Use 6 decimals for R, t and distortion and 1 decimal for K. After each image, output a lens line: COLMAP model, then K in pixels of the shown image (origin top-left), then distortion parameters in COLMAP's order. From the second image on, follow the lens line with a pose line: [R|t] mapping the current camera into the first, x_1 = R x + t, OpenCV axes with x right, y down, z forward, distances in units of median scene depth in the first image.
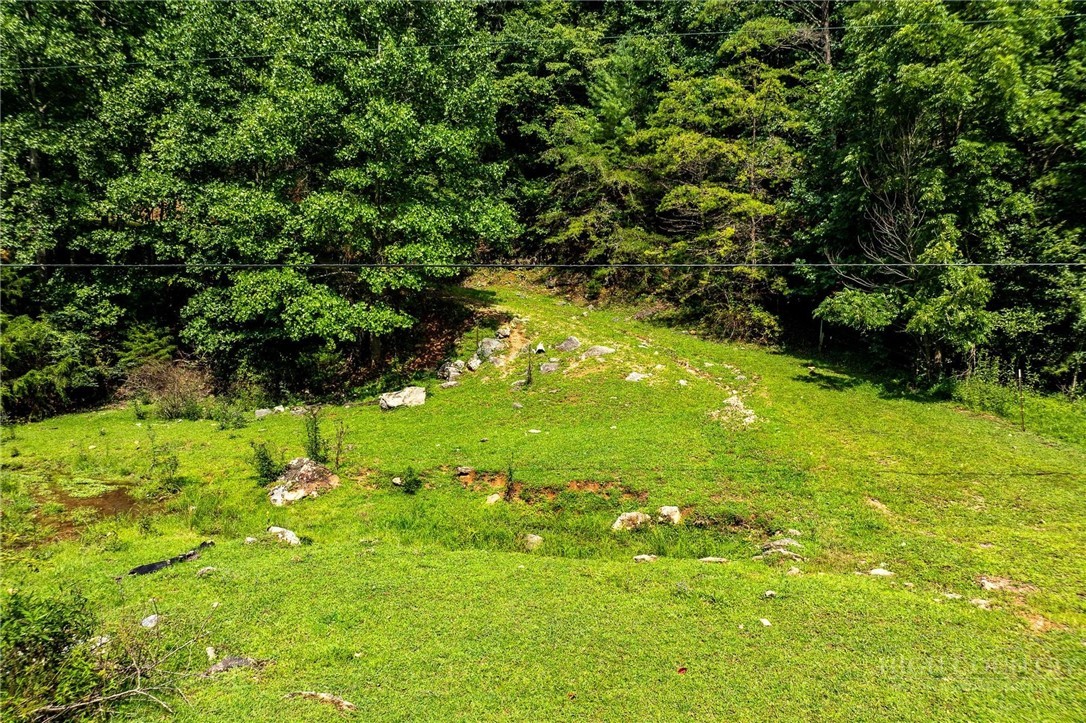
lens RADIAL K [[769.7, 0, 554.3], [0, 769.7, 408.7], [0, 0, 1]] dist [-0.042527, 0.012570]
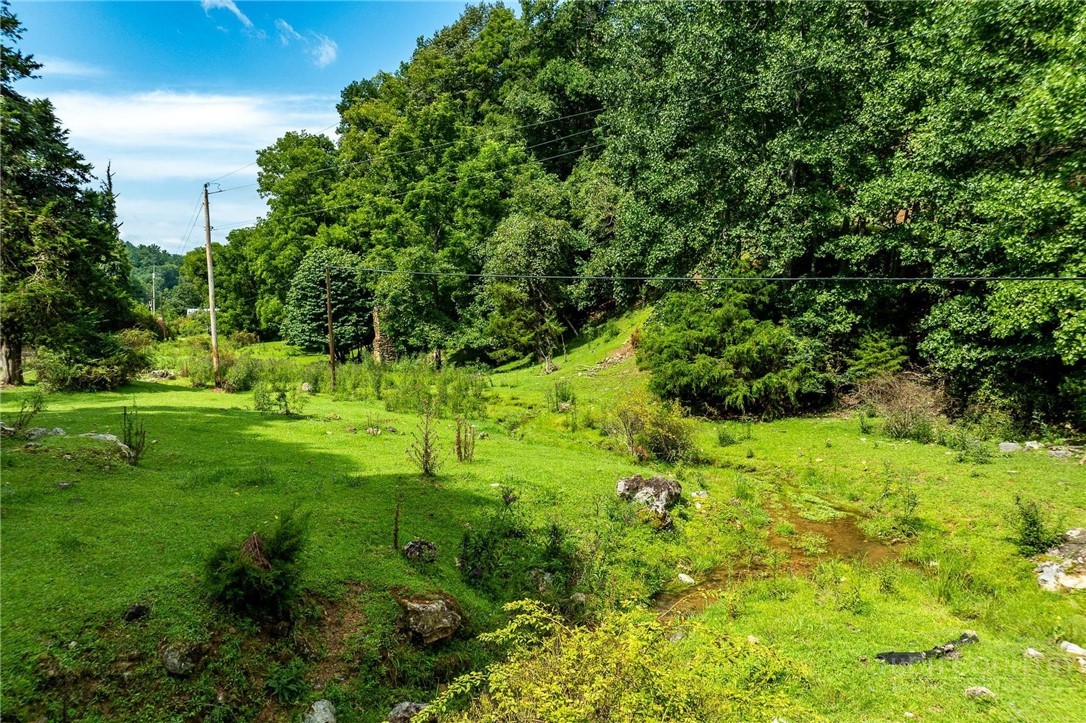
lens RADIAL K [[769.7, 0, 541.8], [0, 769.7, 401.6], [0, 0, 1]] dist [-0.042527, 0.012570]
pose [[0.641424, 0.102381, -0.760325, -0.081796], [-0.108084, 0.993230, 0.042561, -0.022740], [0.759535, 0.054879, 0.648147, 0.073634]]
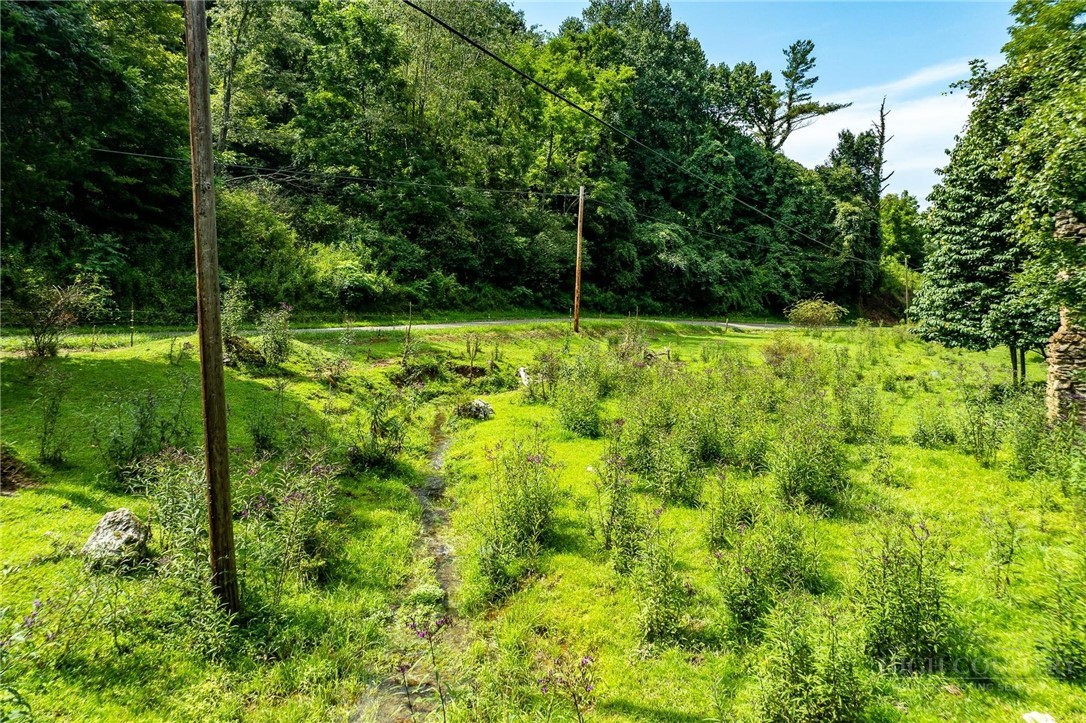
lens RADIAL K [[769.7, 0, 543.6], [0, 769.7, 323.2], [0, 0, 1]] dist [-0.042527, 0.012570]
pose [[-0.359139, 0.049187, -0.931987, -1.298001], [-0.141092, 0.984271, 0.106316, -0.069473], [0.922557, 0.169678, -0.346550, 0.919563]]
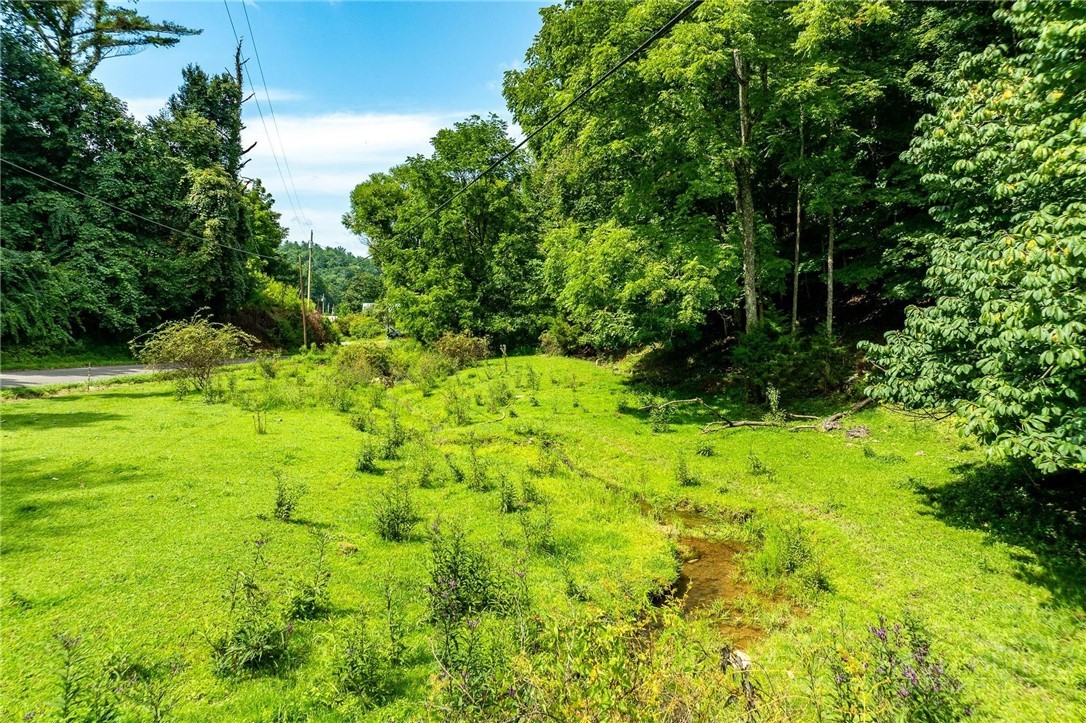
lens RADIAL K [[769.7, 0, 546.0], [0, 769.7, 342.9], [0, 0, 1]] dist [-0.042527, 0.012570]
pose [[0.471096, 0.048101, -0.880769, -2.478234], [-0.126799, 0.991834, -0.013654, -0.027014], [0.872921, 0.118113, 0.473349, 0.778761]]
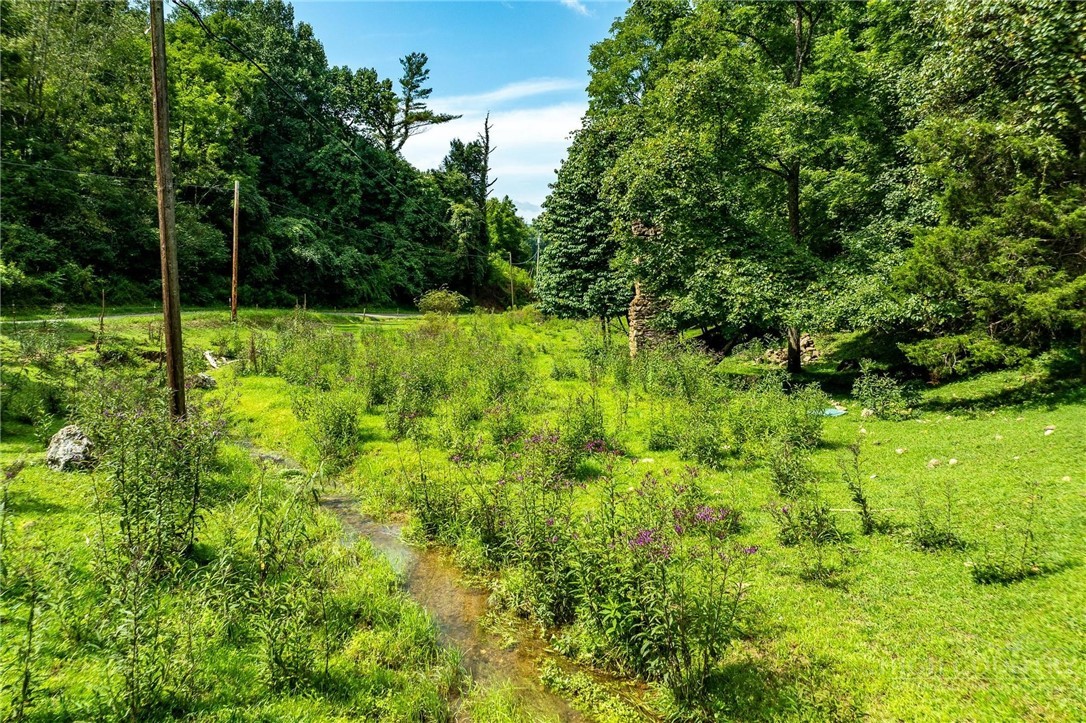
lens RADIAL K [[769.7, 0, 550.3], [0, 769.7, 320.0], [0, 0, 1]] dist [-0.042527, 0.012570]
pose [[0.139678, 0.053240, -0.988765, -1.099563], [-0.144072, 0.989020, 0.032901, -0.046982], [0.979660, 0.137858, 0.145815, 0.857859]]
